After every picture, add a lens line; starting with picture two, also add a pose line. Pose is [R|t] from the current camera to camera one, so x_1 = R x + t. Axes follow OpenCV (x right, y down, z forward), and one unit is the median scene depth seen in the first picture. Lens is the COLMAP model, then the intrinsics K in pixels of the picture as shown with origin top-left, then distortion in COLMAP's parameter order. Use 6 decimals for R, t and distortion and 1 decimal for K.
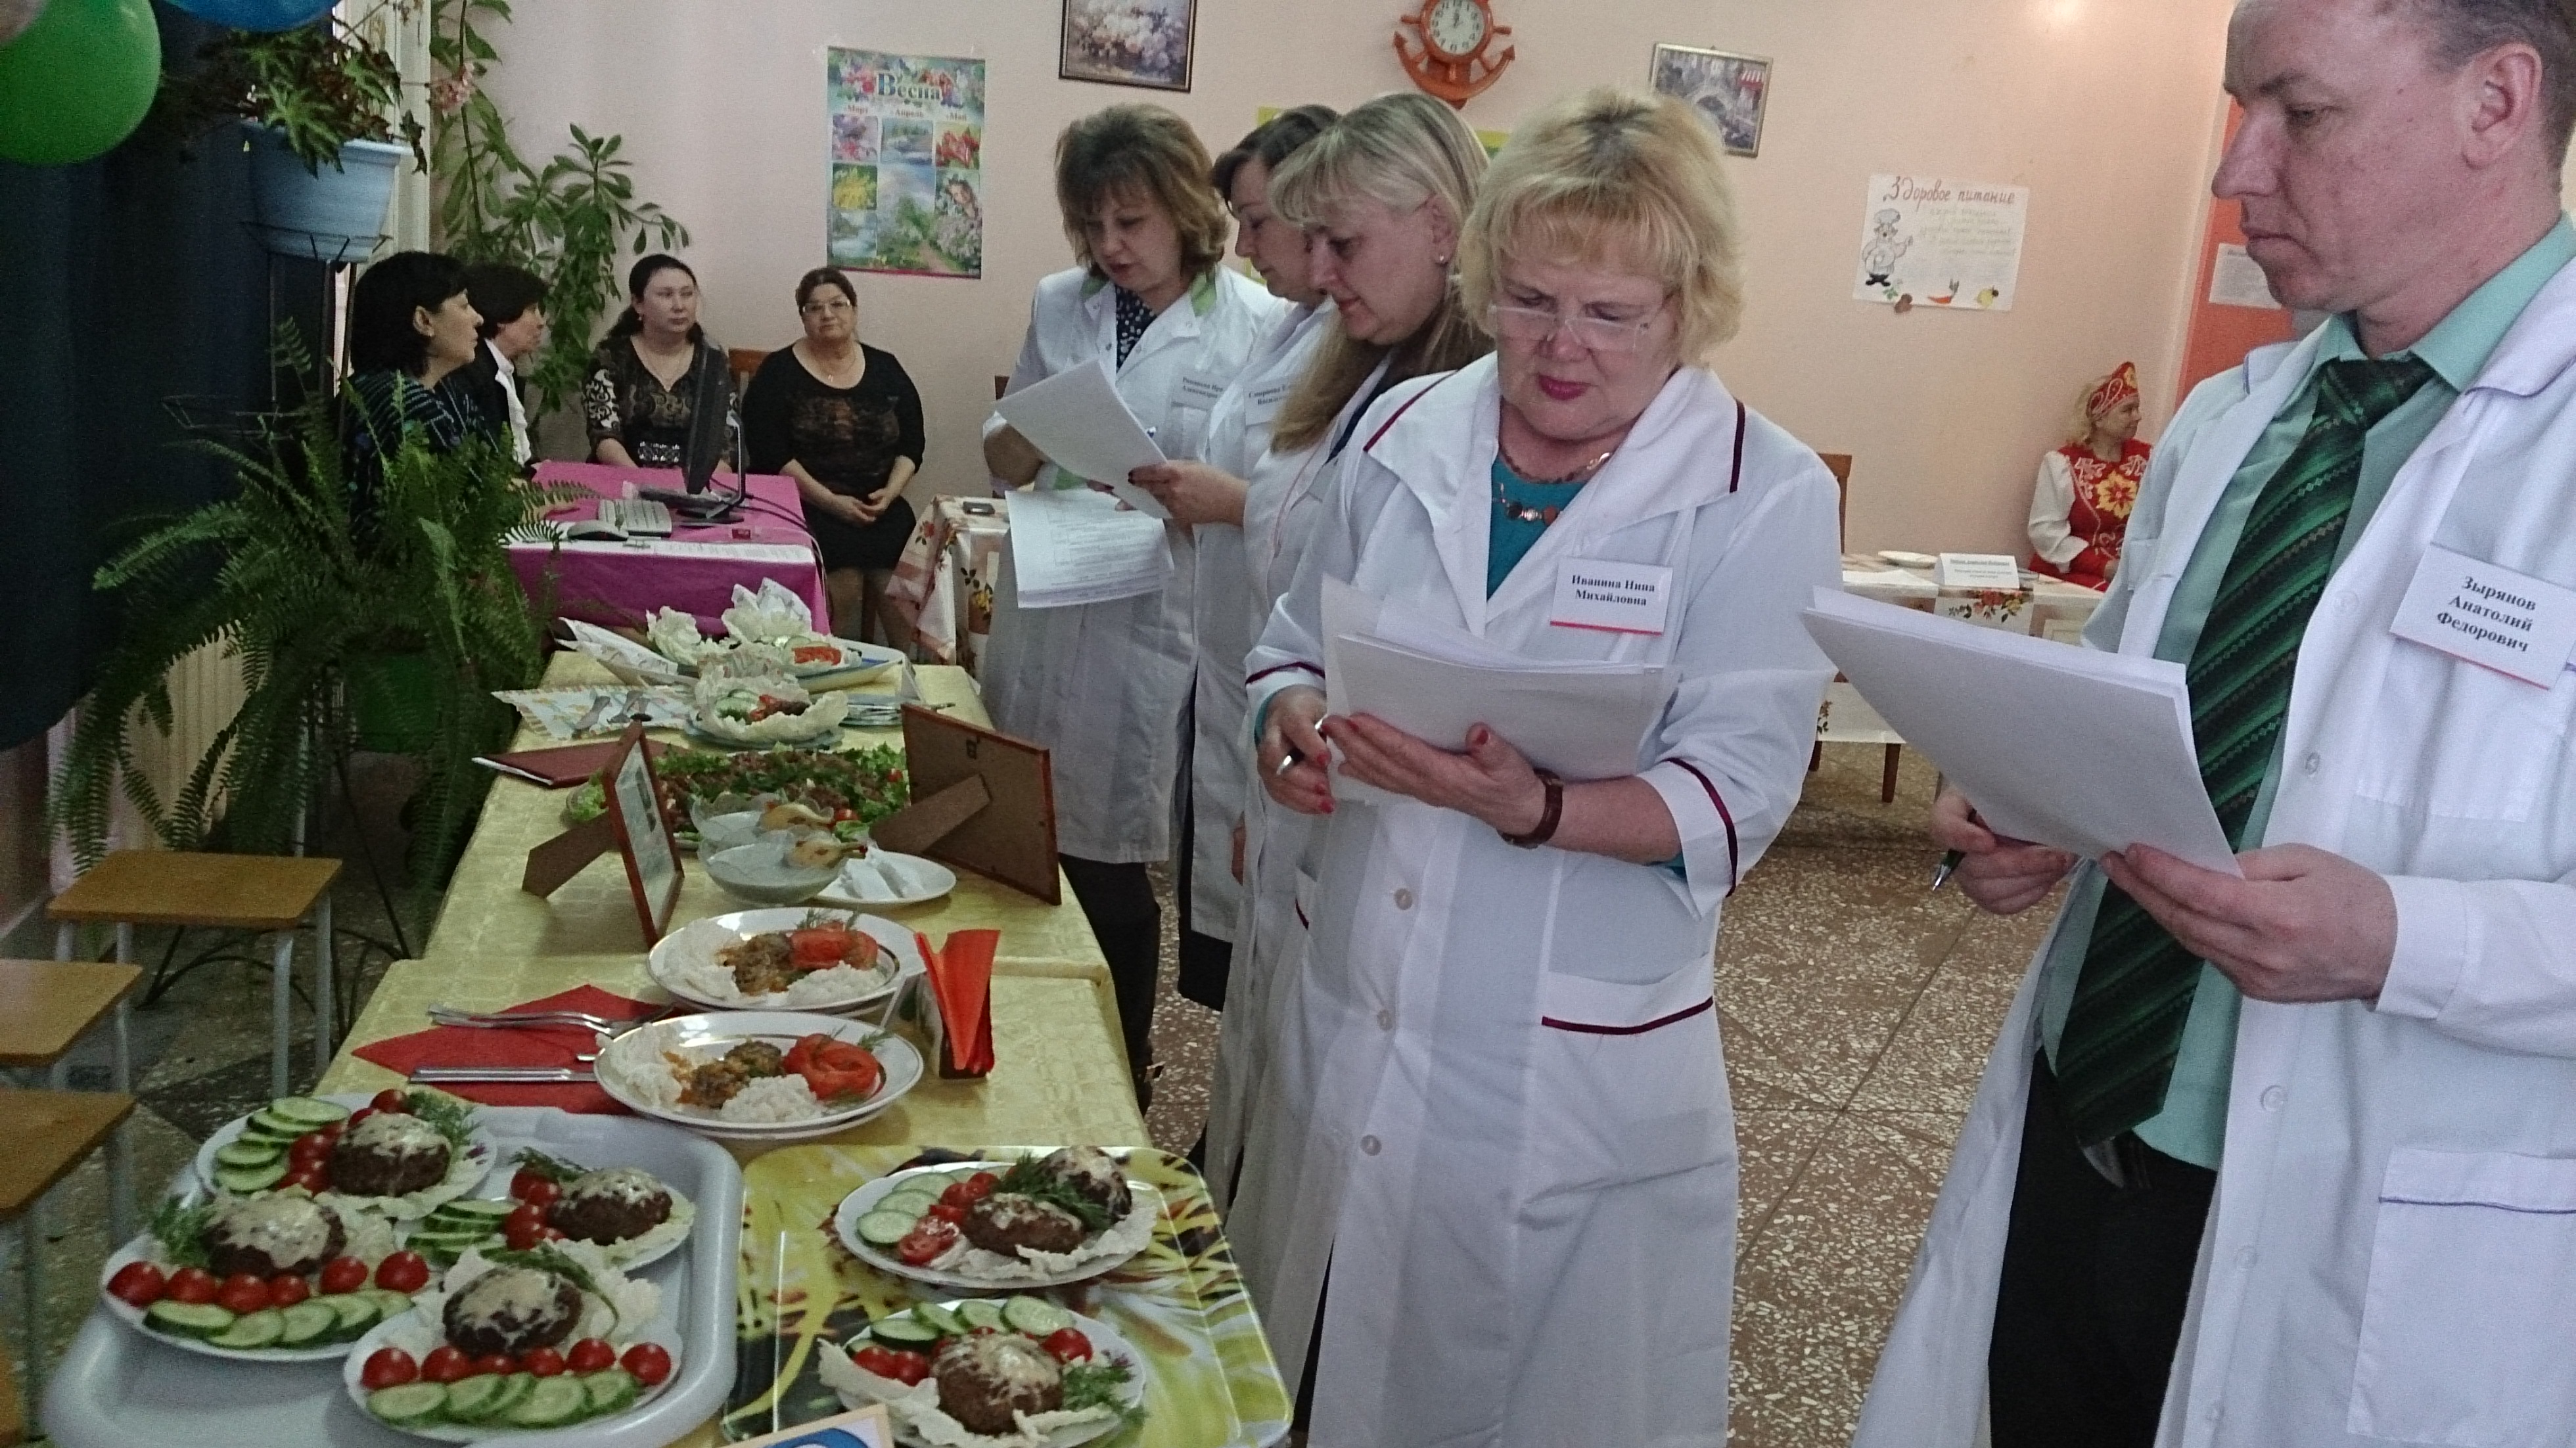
lens RADIAL K [[2439.4, 0, 1288.1], [0, 2439.4, 732.8], [0, 0, 1]] dist [0.105702, -0.173543]
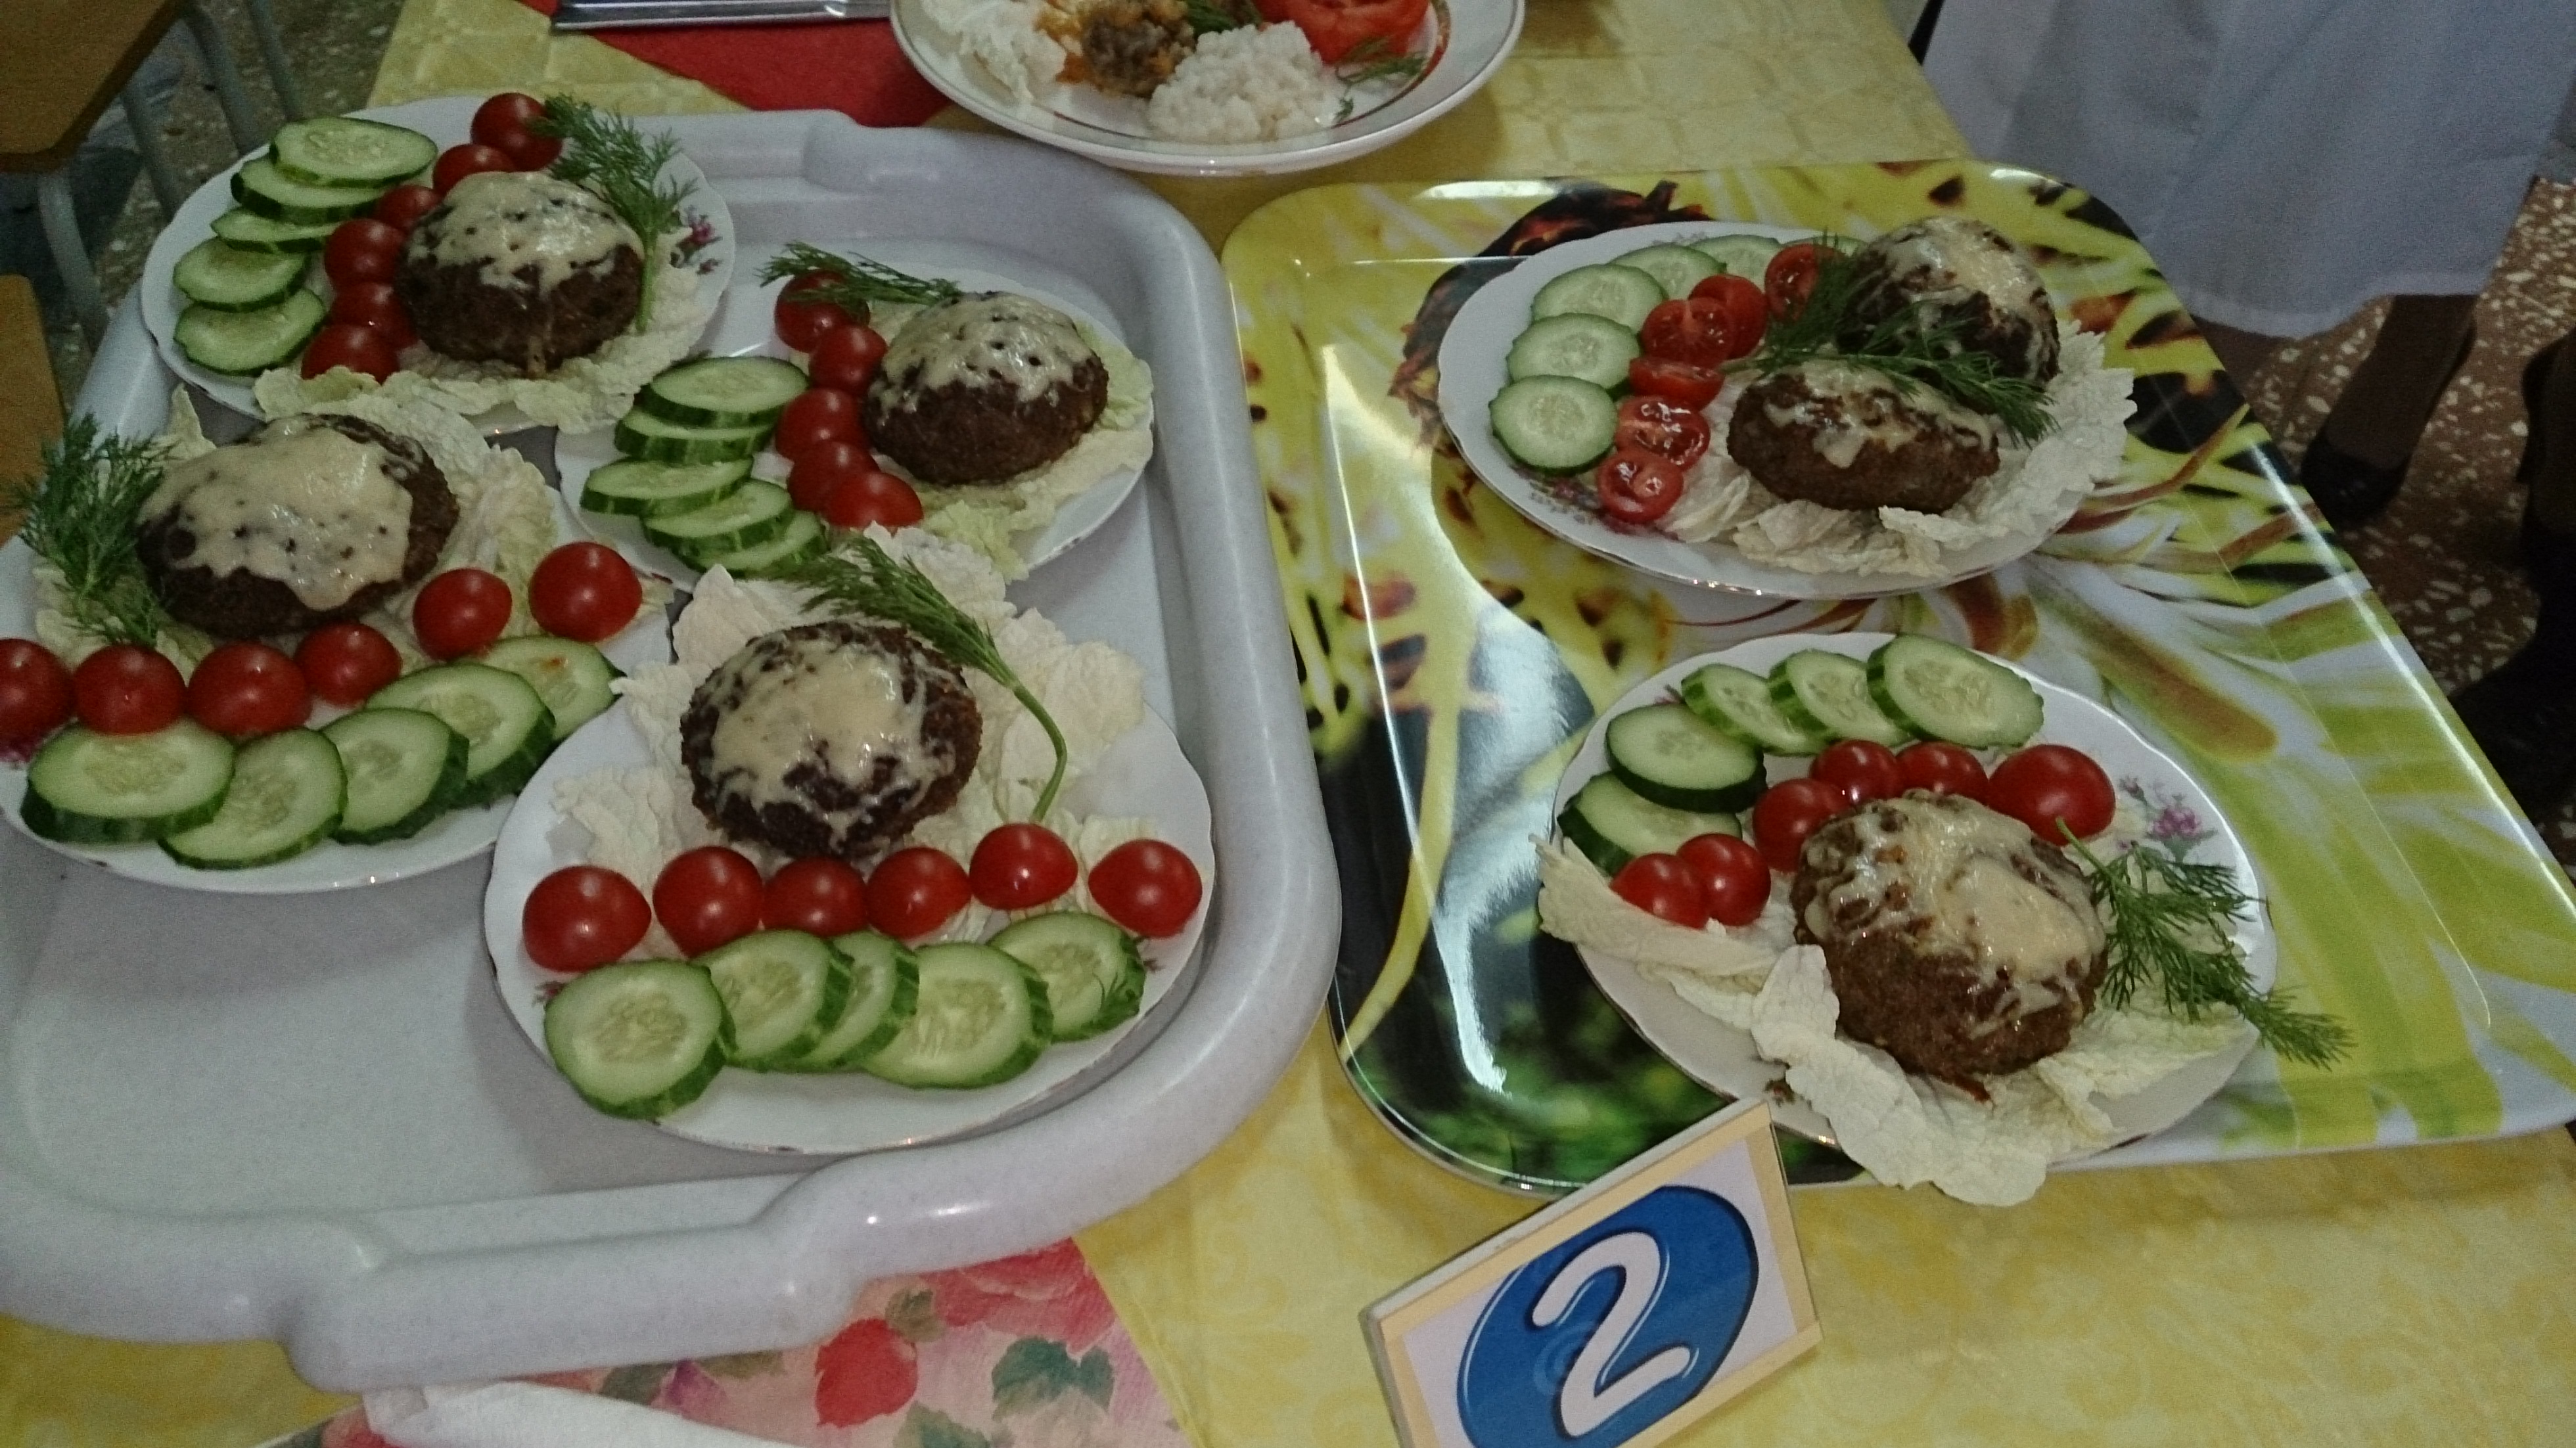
lens RADIAL K [[2439.4, 0, 1363.0], [0, 2439.4, 858.9], [0, 0, 1]] dist [0.105702, -0.173543]
pose [[0.996172, 0.004534, -0.087294, -0.161581], [0.043230, 0.842423, 0.537079, 0.015359], [0.075974, -0.538797, 0.839003, 0.562157]]
